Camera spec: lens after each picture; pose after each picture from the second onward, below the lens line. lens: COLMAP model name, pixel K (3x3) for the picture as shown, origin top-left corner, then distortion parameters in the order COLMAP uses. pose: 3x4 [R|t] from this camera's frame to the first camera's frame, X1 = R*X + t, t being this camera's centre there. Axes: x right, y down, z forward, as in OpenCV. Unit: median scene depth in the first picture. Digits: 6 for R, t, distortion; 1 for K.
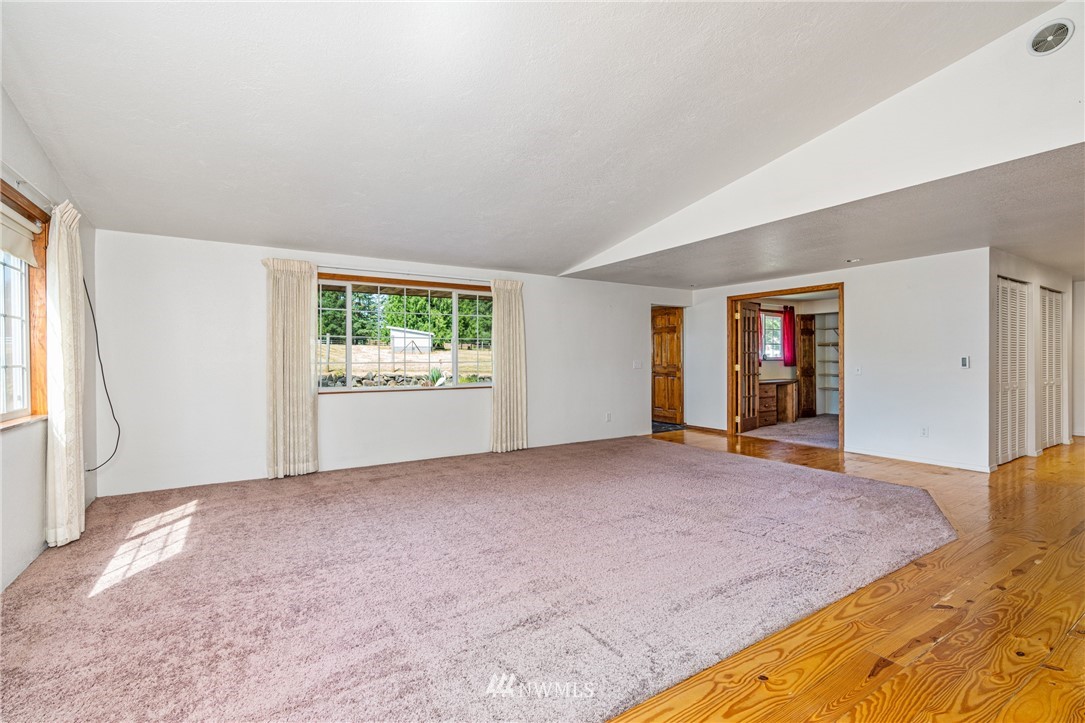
lens RADIAL K [[494.4, 0, 544.2], [0, 494.4, 360.3], [0, 0, 1]] dist [-0.001737, 0.000104]
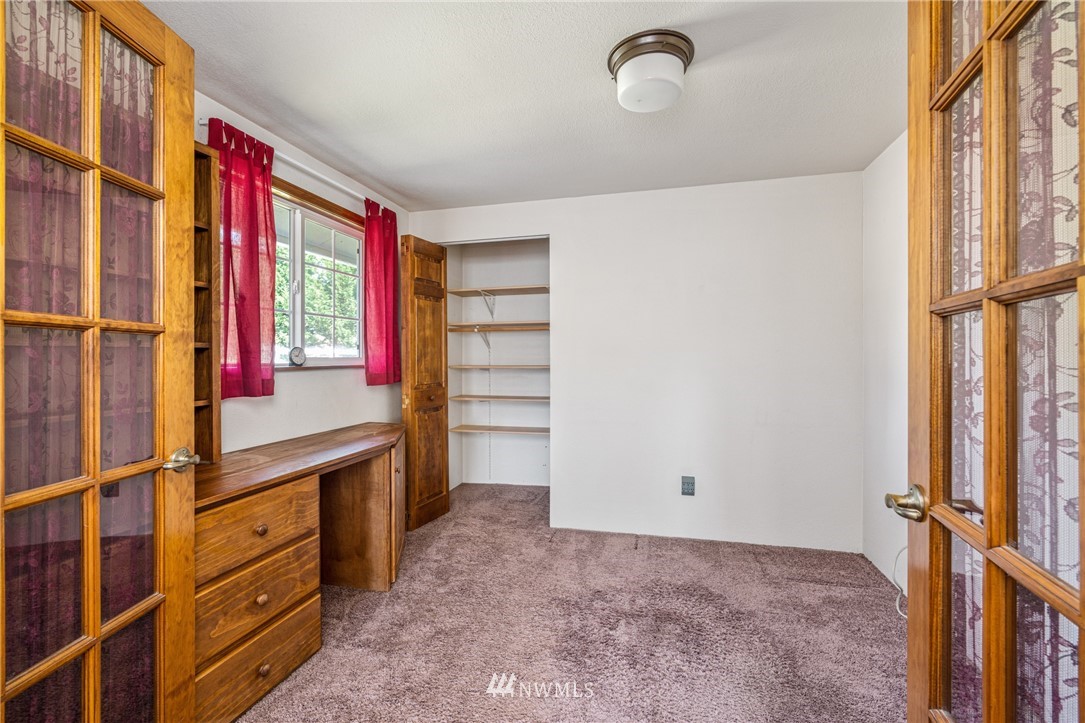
lens RADIAL K [[494.4, 0, 544.4], [0, 494.4, 355.9], [0, 0, 1]] dist [-0.001737, 0.000104]
pose [[0.734278, 0.002013, 0.678846, 0.346861], [-0.002088, 0.999998, -0.000707, -0.007457], [-0.678845, -0.000899, 0.734281, 0.674534]]
